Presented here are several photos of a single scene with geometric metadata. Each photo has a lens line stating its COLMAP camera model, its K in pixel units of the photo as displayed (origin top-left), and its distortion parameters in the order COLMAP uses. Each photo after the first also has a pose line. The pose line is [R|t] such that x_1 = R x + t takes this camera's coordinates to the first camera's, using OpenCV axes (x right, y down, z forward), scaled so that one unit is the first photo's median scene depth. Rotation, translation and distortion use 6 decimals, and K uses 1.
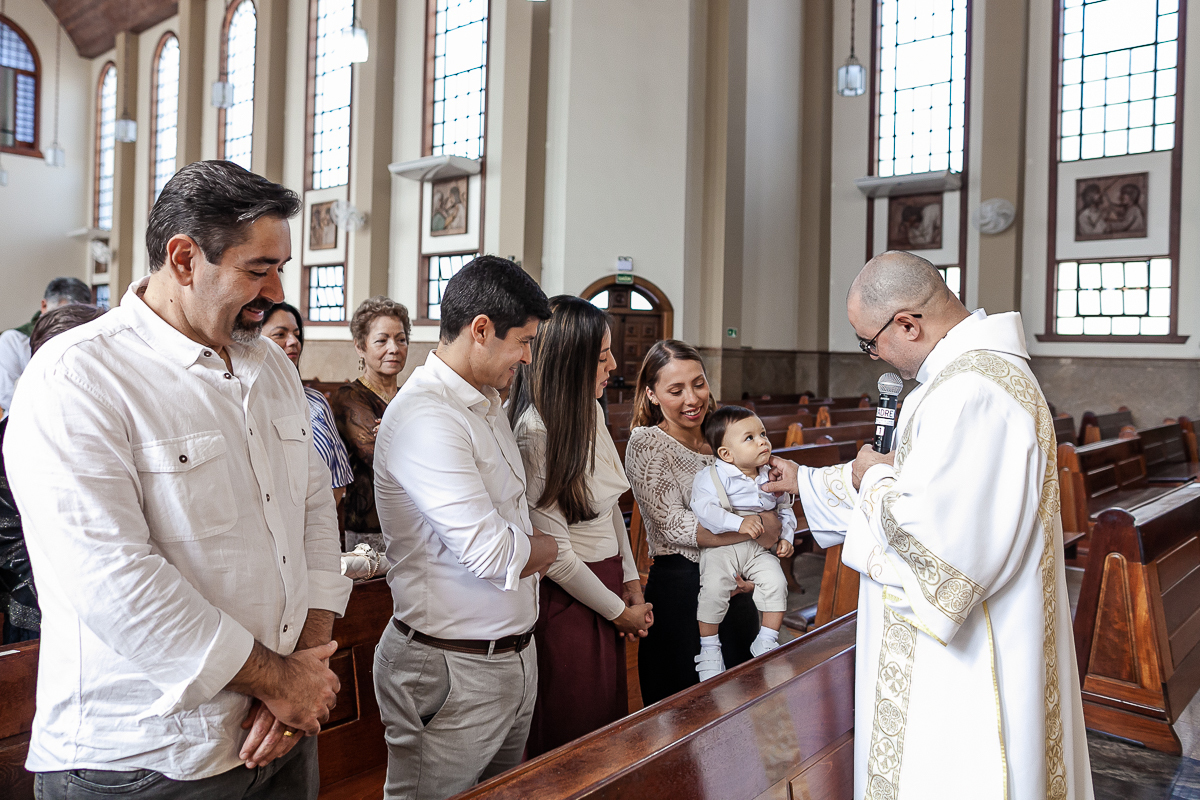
lens RADIAL K [[899.6, 0, 558.5], [0, 899.6, 356.8], [0, 0, 1]] dist [-0.050100, 0.045132]
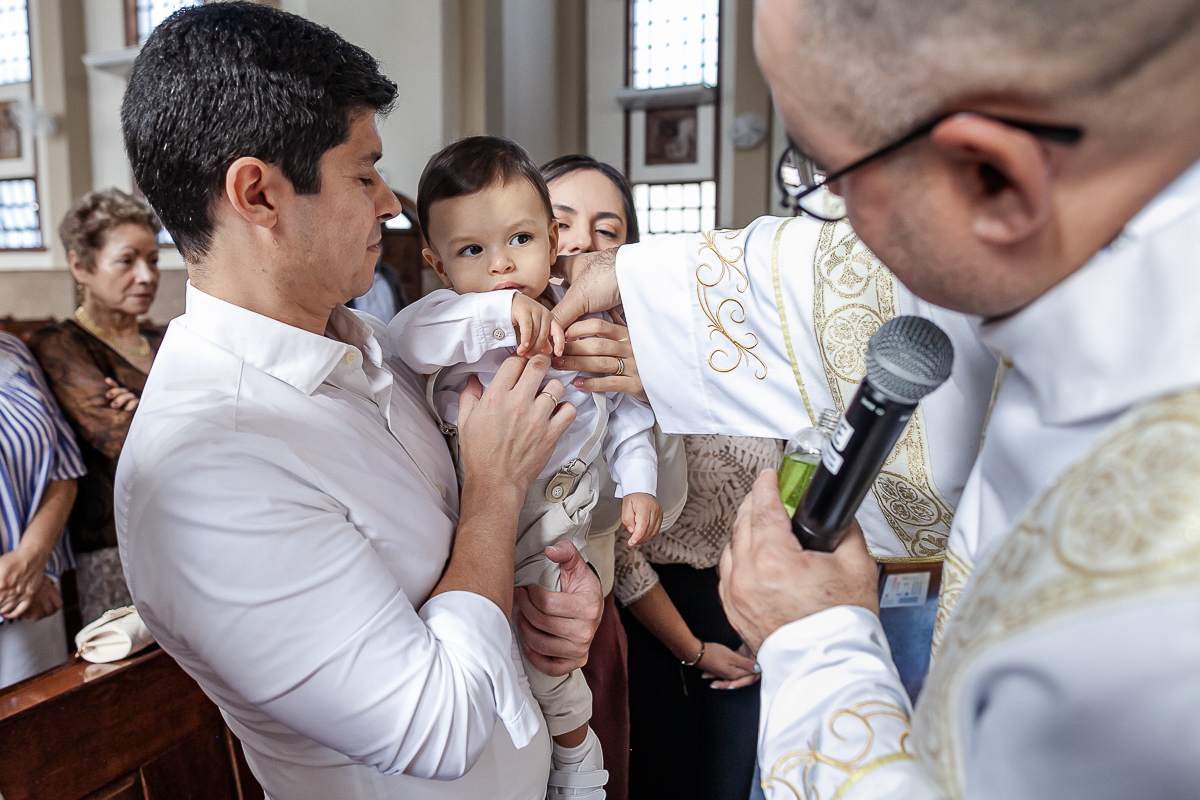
lens RADIAL K [[898.1, 0, 597.5], [0, 898.1, 394.3], [0, 0, 1]] dist [-0.050919, 0.001892]
pose [[0.947503, -0.066440, 0.312767, -0.012309], [0.025157, 0.990631, 0.134226, -0.000291], [-0.318754, -0.119312, 0.940298, 0.048980]]
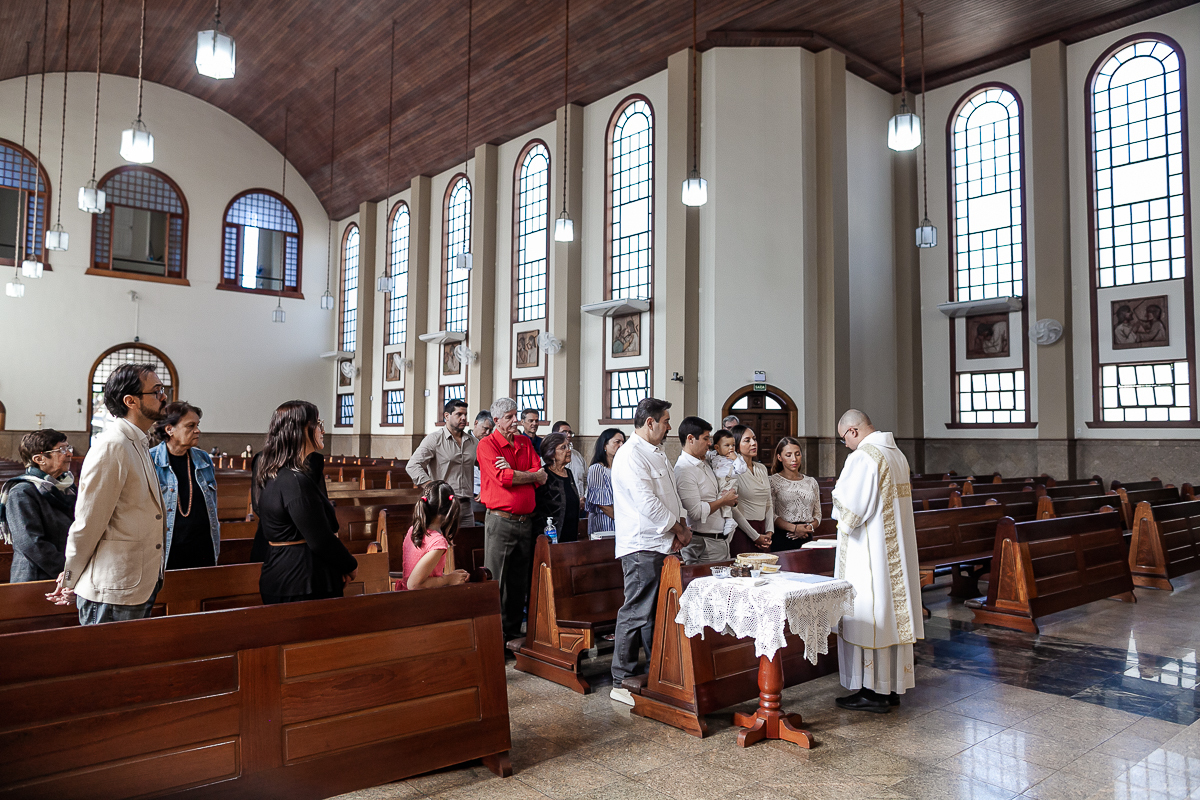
lens RADIAL K [[802.5, 0, 610.0], [0, 802.5, 400.0], [0, 0, 1]] dist [-0.052932, 0.037754]
pose [[0.993703, -0.021520, -0.109959, -0.016032], [0.015239, 0.998221, -0.057651, -0.001695], [0.111004, 0.055612, 0.992263, -0.189043]]
